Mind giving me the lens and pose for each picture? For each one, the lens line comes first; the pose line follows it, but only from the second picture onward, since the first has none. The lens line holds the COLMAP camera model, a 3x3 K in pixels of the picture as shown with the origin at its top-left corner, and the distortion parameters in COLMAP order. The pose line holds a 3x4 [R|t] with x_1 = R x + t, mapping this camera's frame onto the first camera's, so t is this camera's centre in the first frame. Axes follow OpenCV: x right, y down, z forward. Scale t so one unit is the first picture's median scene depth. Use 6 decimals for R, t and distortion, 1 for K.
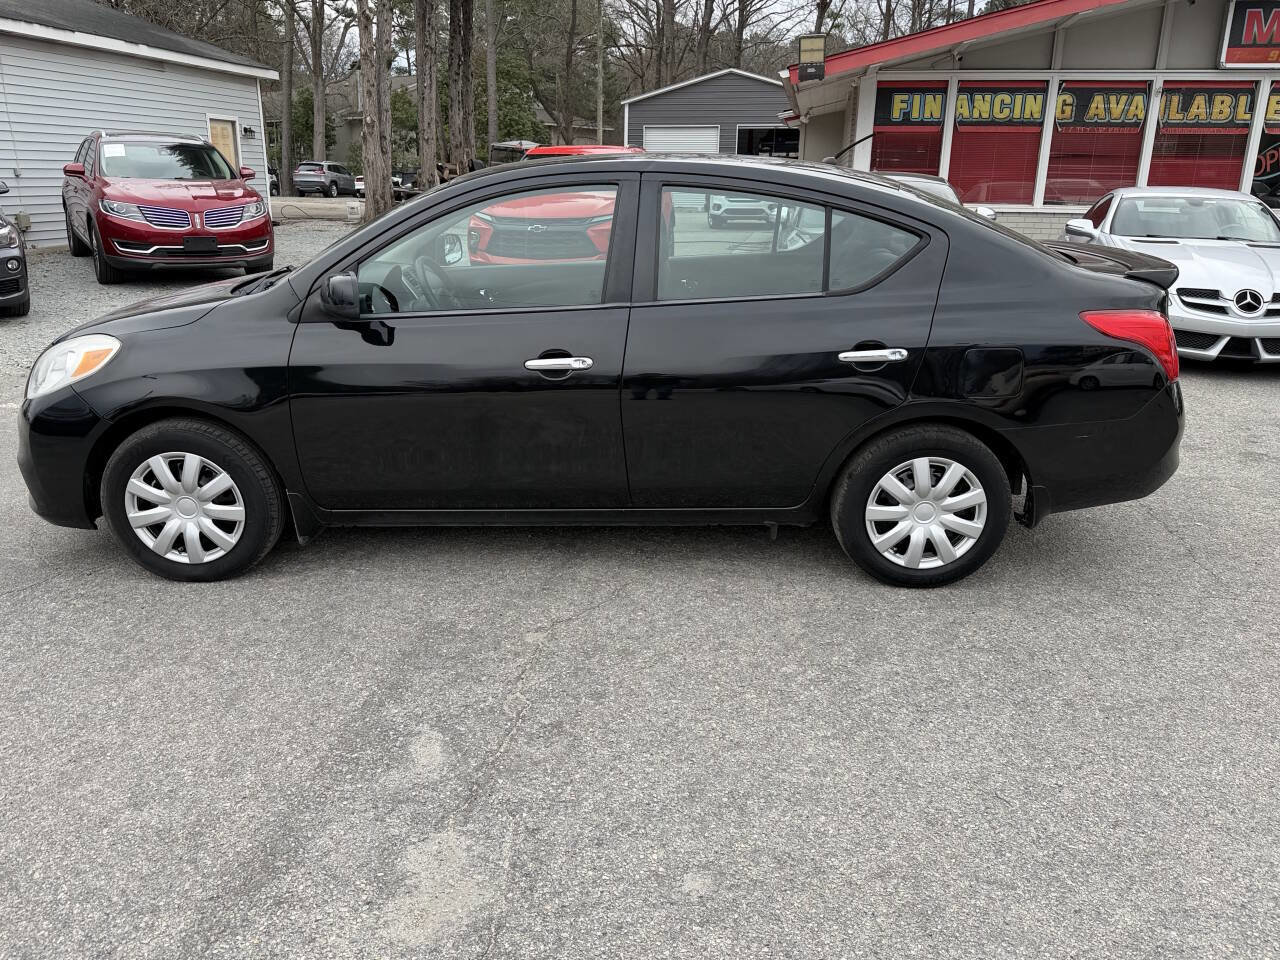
lens RADIAL K [[978.8, 0, 628.4], [0, 978.8, 482.9], [0, 0, 1]] dist [0.031852, -0.027855]
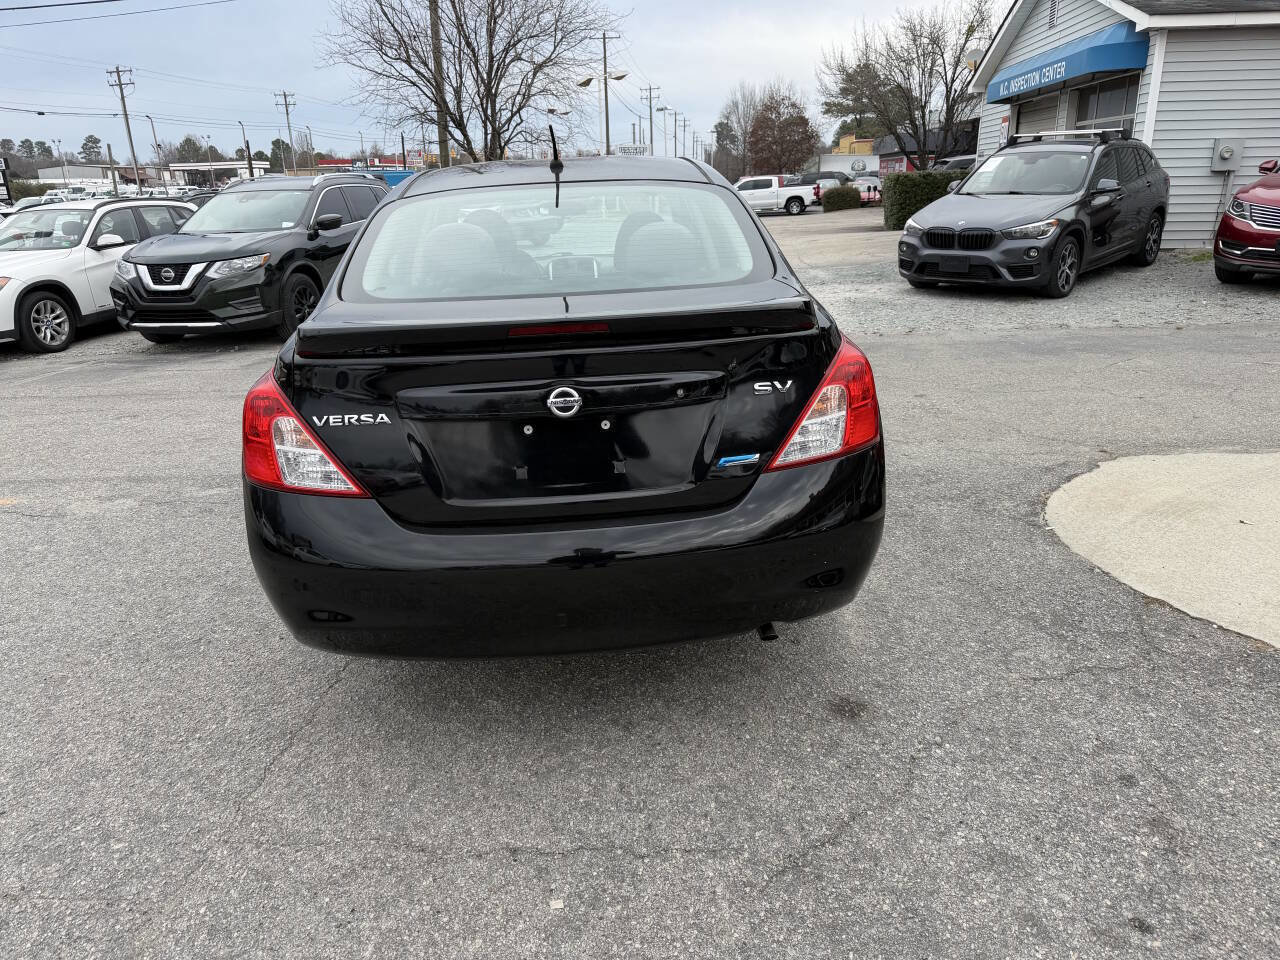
lens RADIAL K [[903.4, 0, 633.3], [0, 903.4, 478.0], [0, 0, 1]] dist [0.020974, -0.025756]
pose [[0.082324, 0.301149, -0.950017, 1.142345], [-0.276662, 0.922691, 0.268513, -0.338354], [0.957435, 0.240728, 0.159277, 1.119482]]
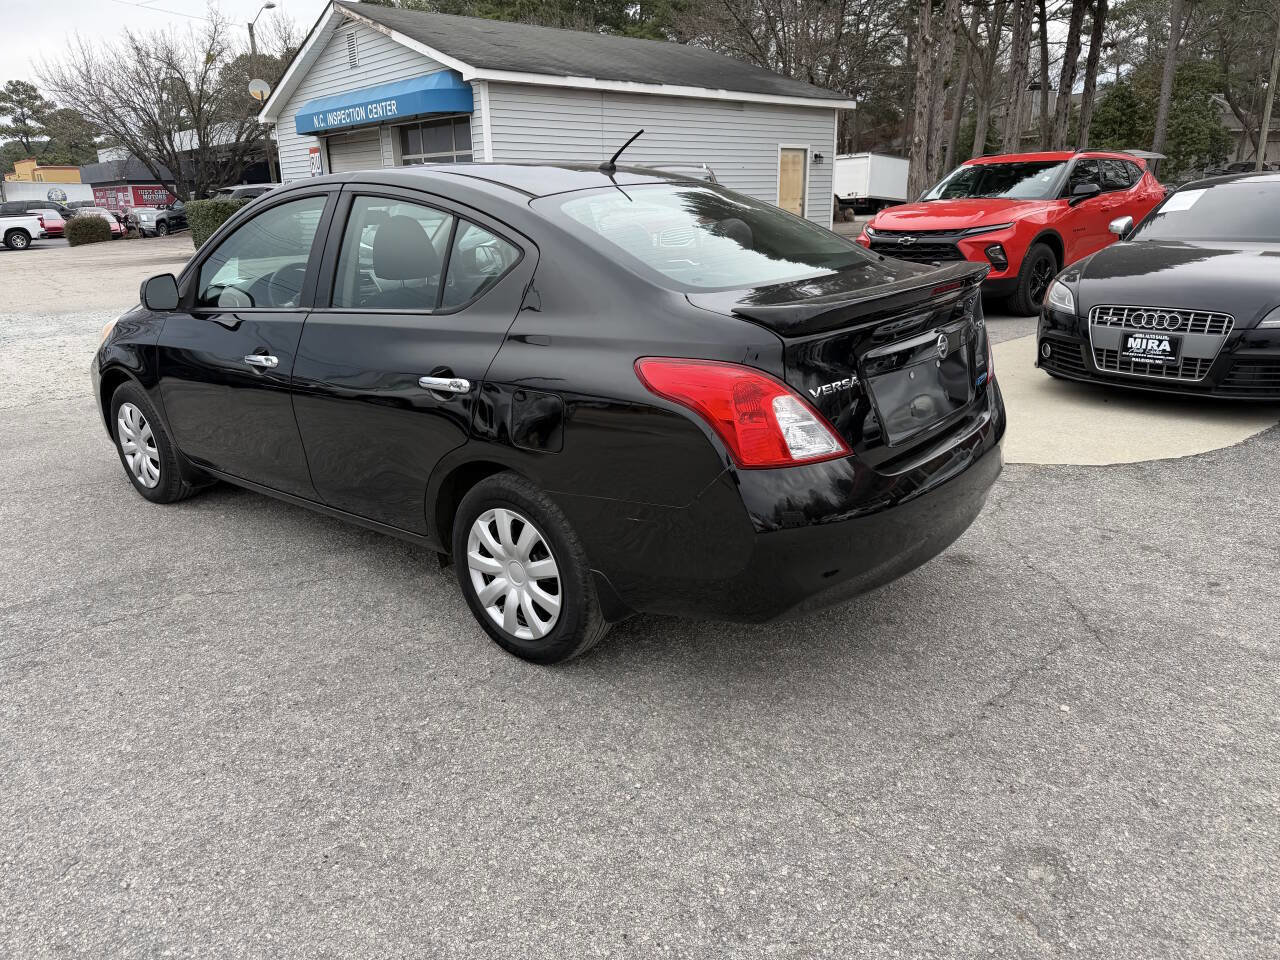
lens RADIAL K [[903.4, 0, 647.3], [0, 903.4, 473.0], [0, 0, 1]] dist [0.020974, -0.025756]
pose [[0.781328, 0.161937, -0.602746, 0.849638], [-0.165139, 0.984973, 0.050562, -0.114631], [0.601877, 0.060031, 0.796329, 0.440138]]
